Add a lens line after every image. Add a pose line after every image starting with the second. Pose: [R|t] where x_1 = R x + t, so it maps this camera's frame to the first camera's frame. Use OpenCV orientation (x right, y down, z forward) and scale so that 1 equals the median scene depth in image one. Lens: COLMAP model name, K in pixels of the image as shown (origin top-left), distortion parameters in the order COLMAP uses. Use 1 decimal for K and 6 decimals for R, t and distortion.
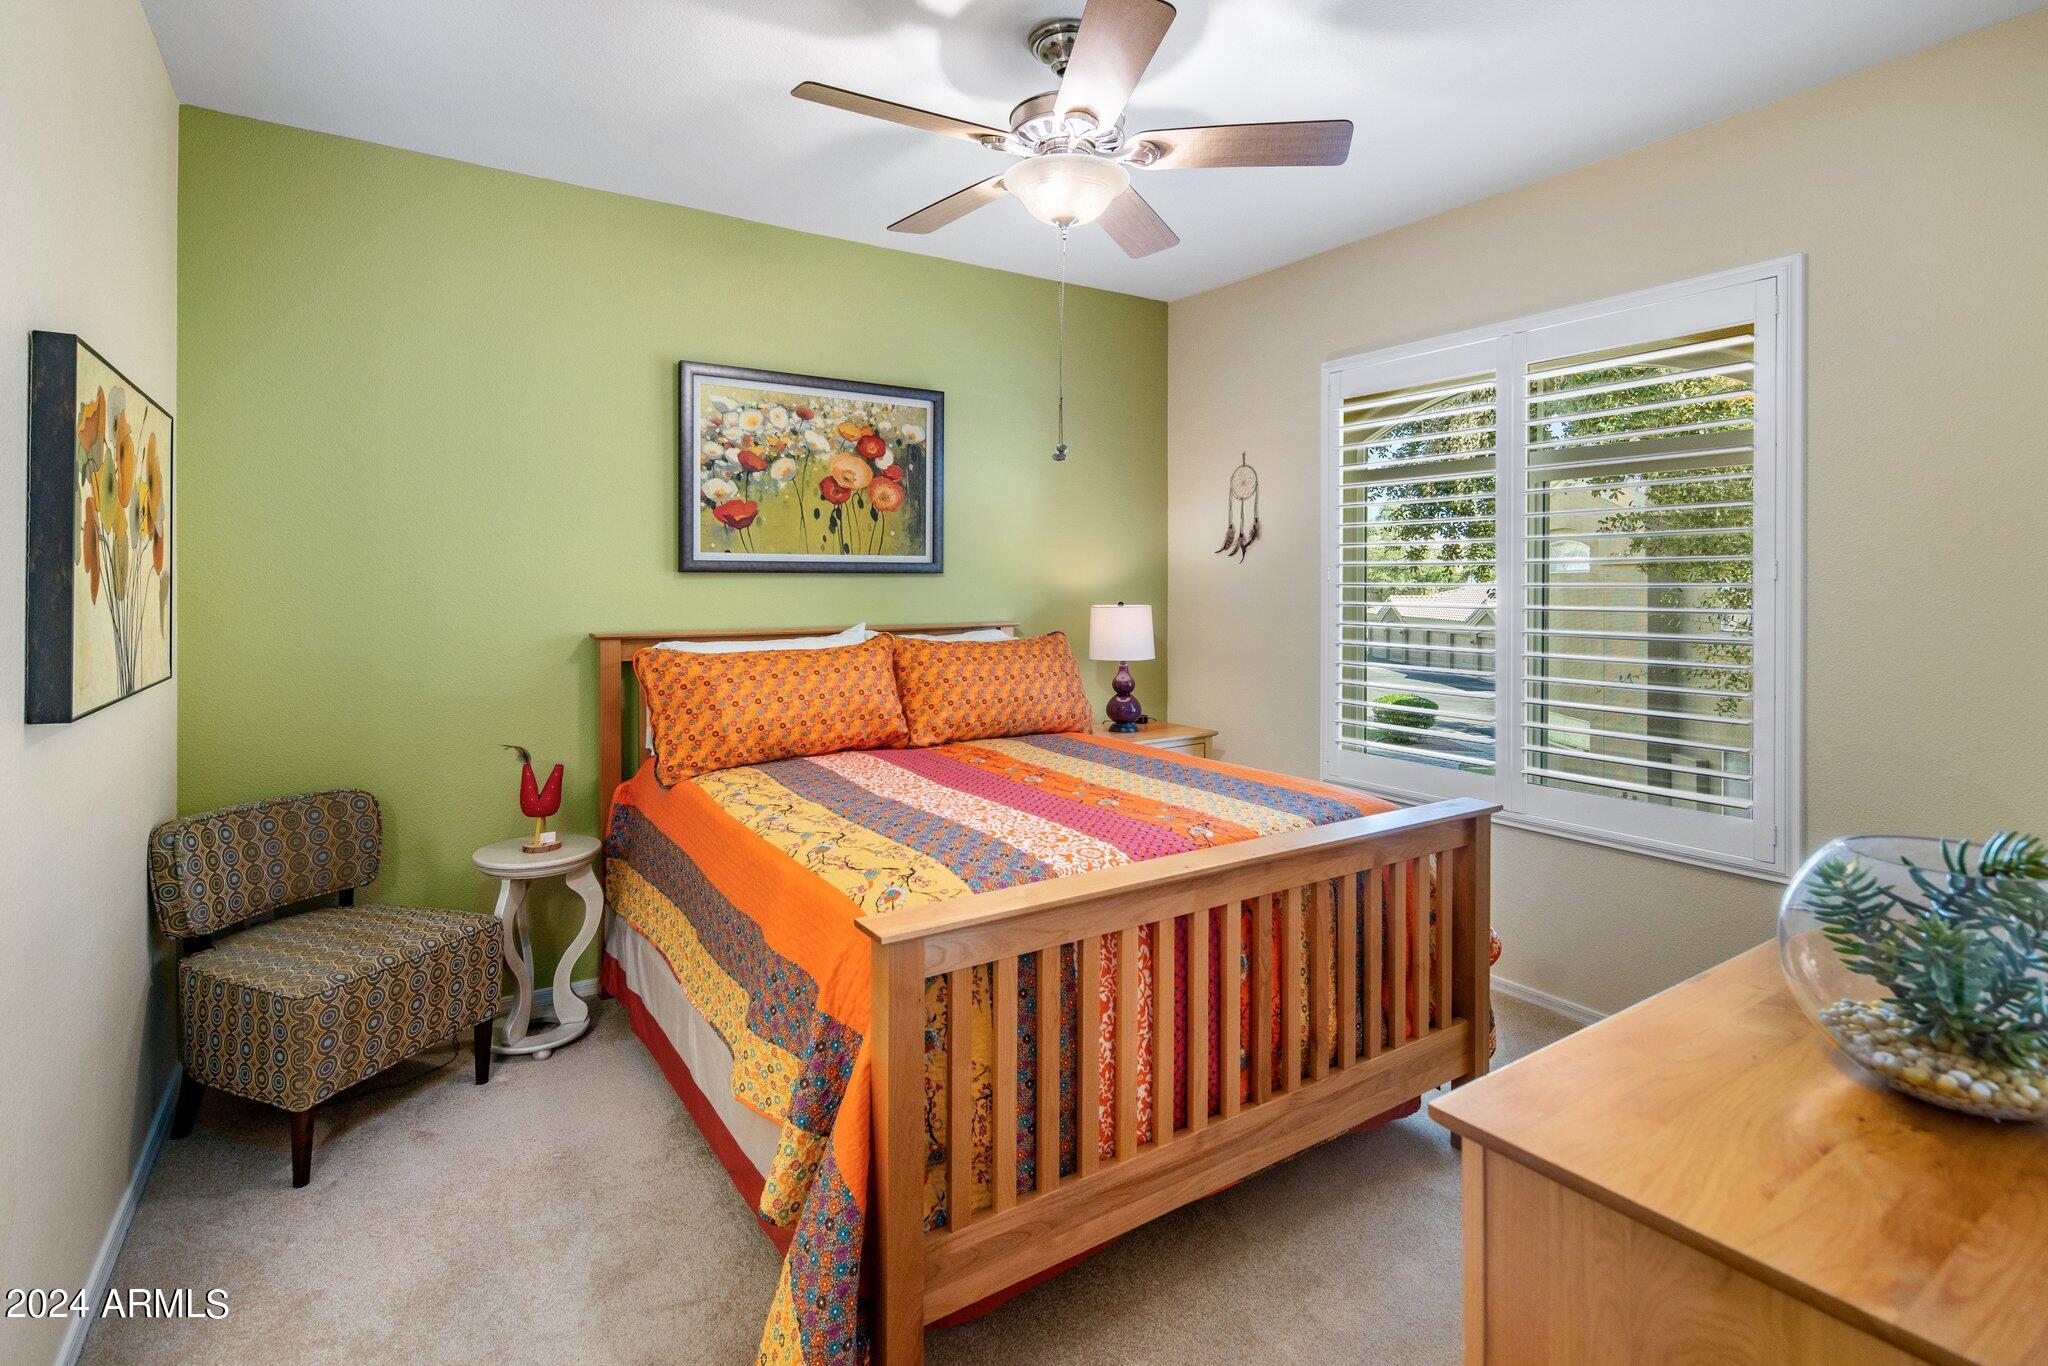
lens RADIAL K [[989.8, 0, 1023.6], [0, 989.8, 575.9], [0, 0, 1]] dist [0.009822, -0.007518]
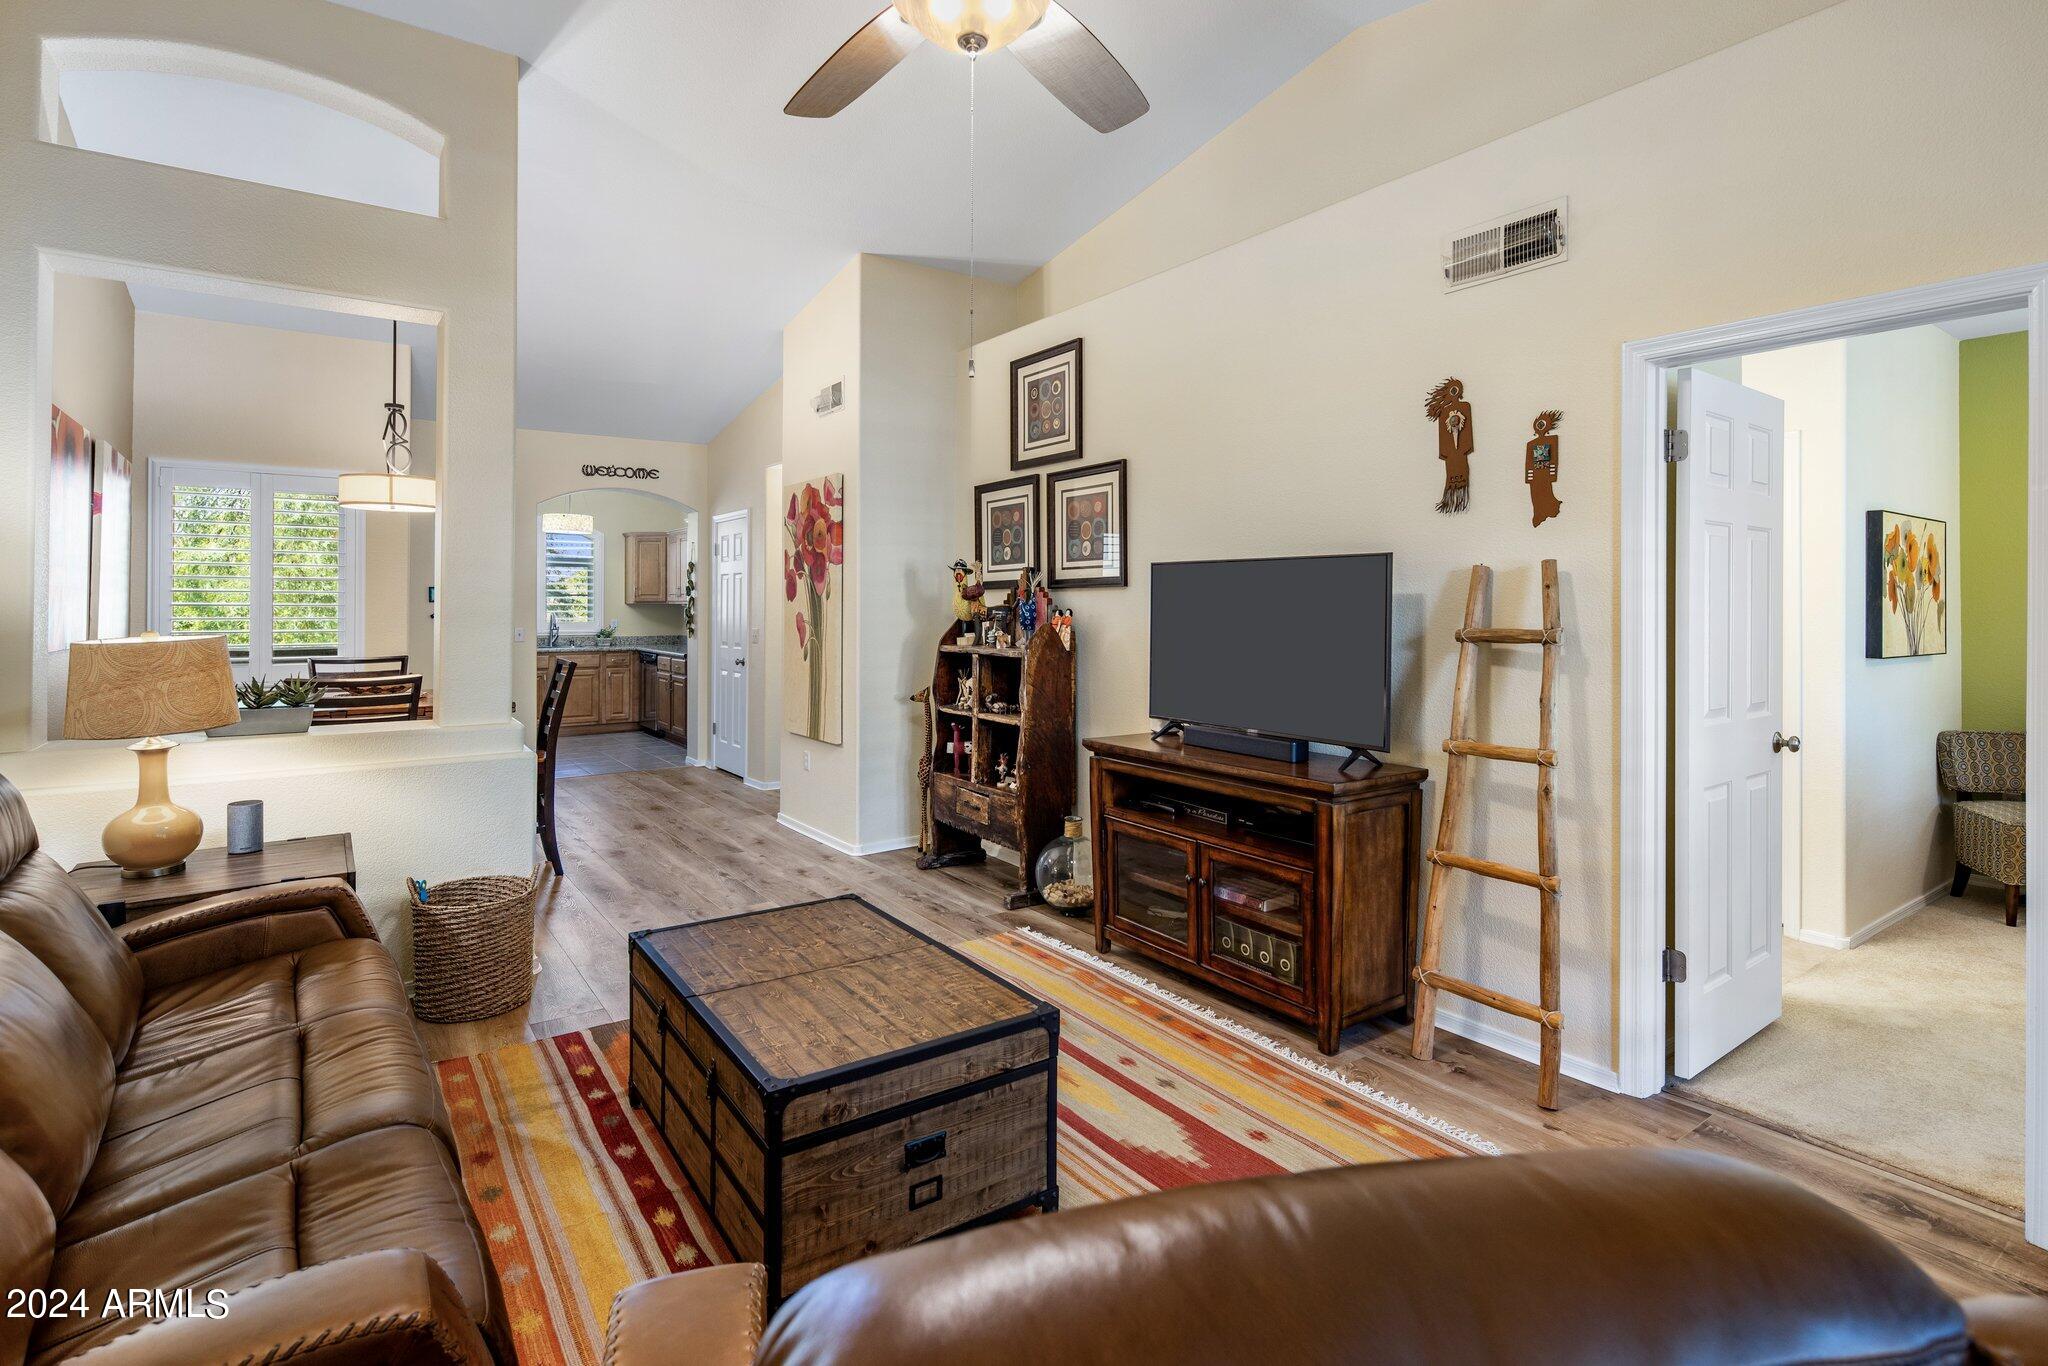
lens RADIAL K [[989.8, 0, 1029.3], [0, 989.8, 604.0], [0, 0, 1]] dist [0.009822, -0.007518]
pose [[0.030887, -0.002393, -0.999520, 1.210548], [0.004317, 0.999988, -0.002261, 0.000216], [0.999514, -0.004245, 0.030897, -1.009947]]
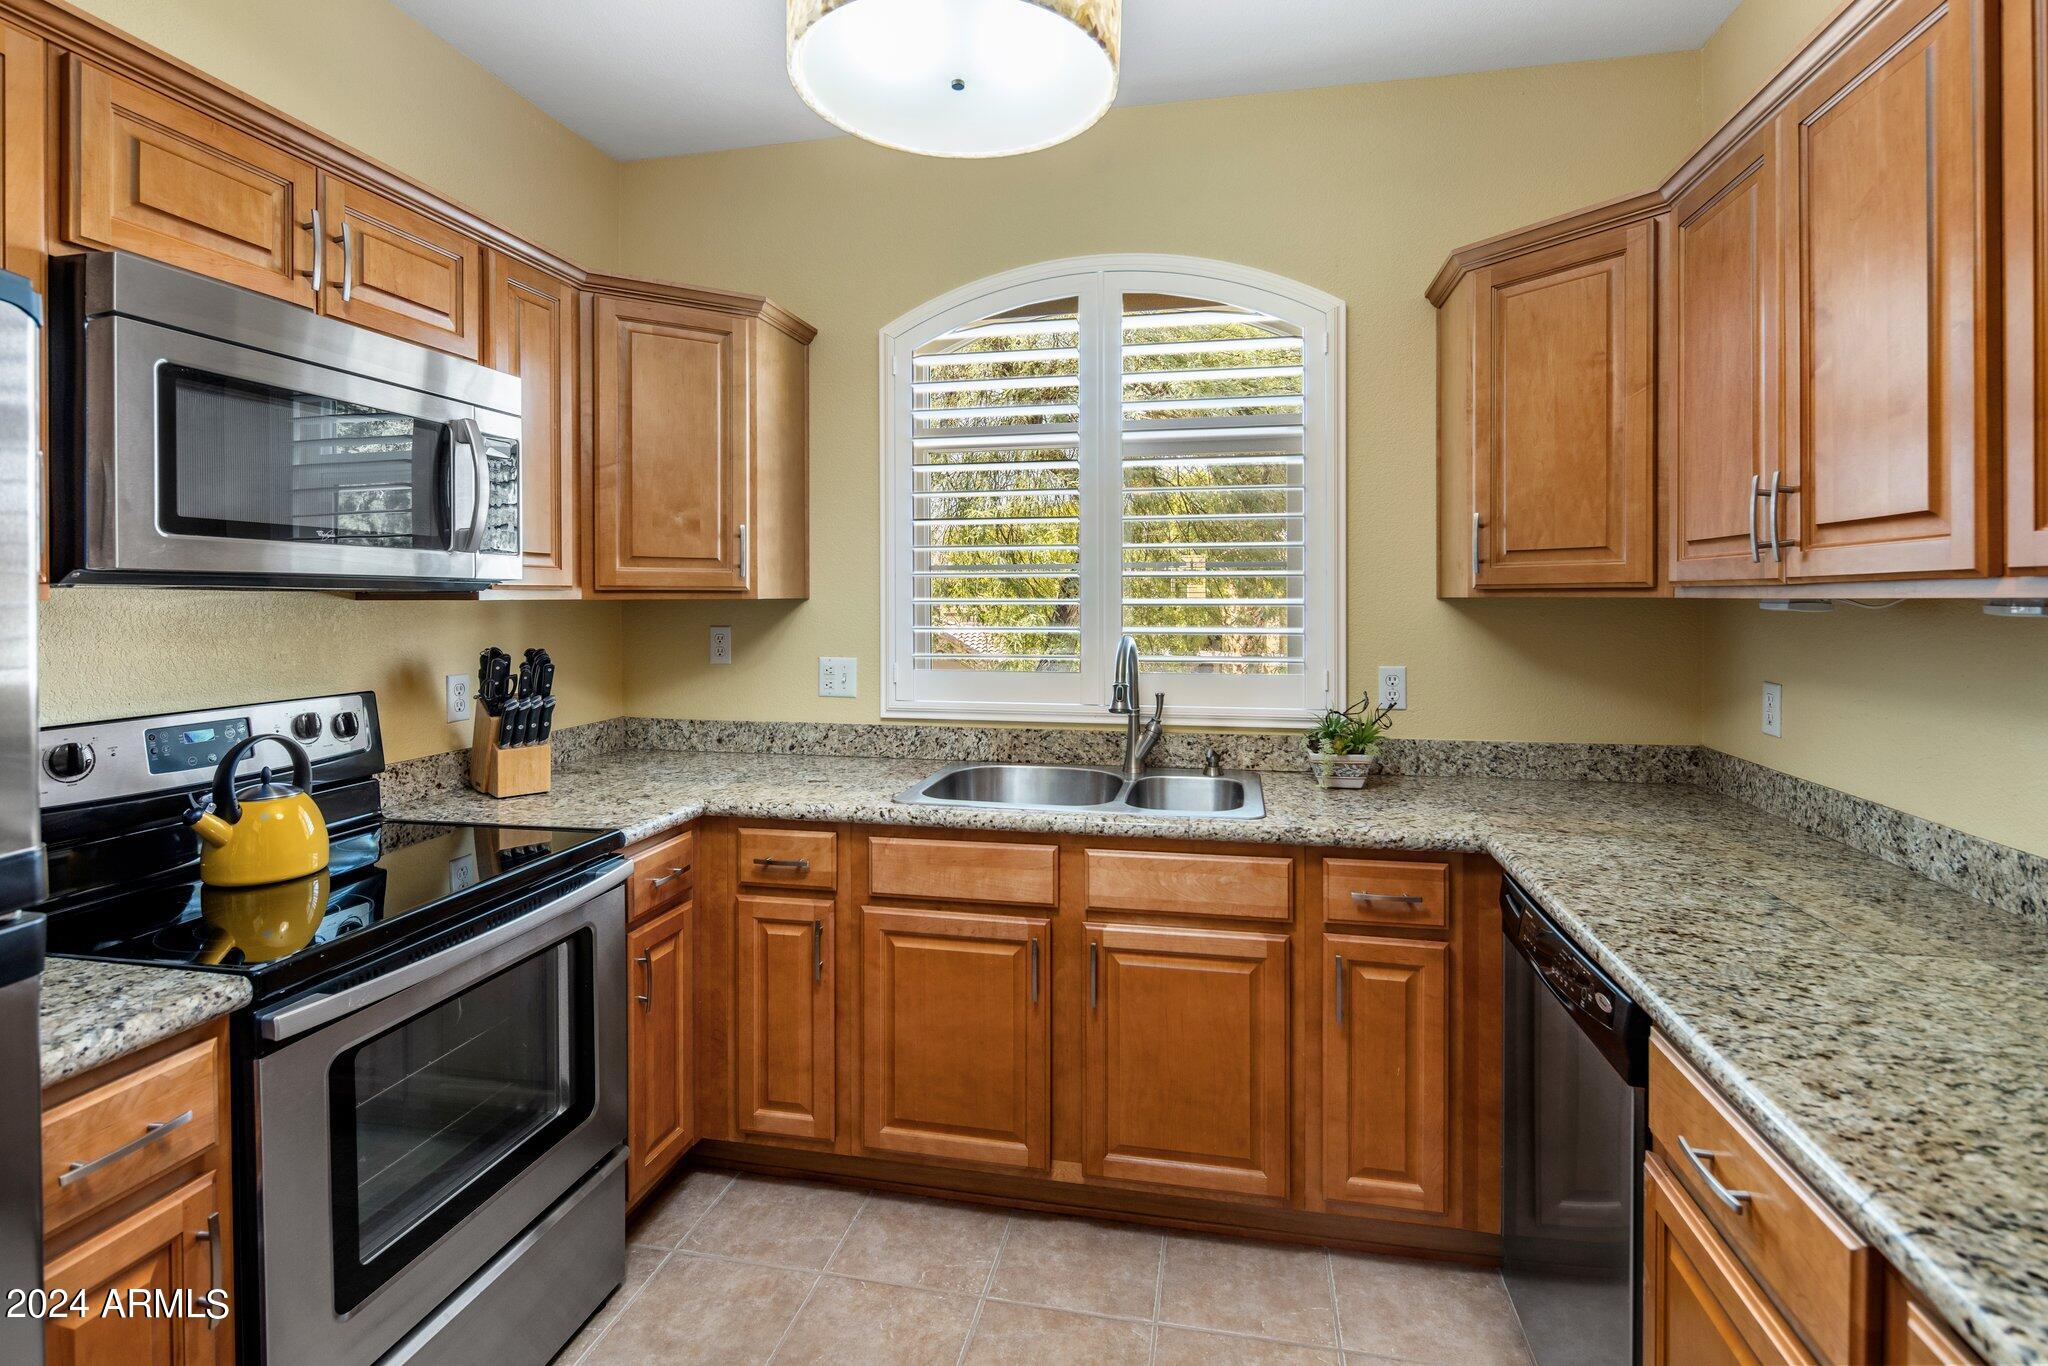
lens RADIAL K [[989.8, 0, 1027.6], [0, 989.8, 601.6], [0, 0, 1]] dist [0.009822, -0.007518]
pose [[-0.717919, 0.003299, -0.696119, -3.063040], [0.004727, 0.999989, -0.000137, -0.021753], [0.696111, -0.003389, -0.717926, -2.526534]]
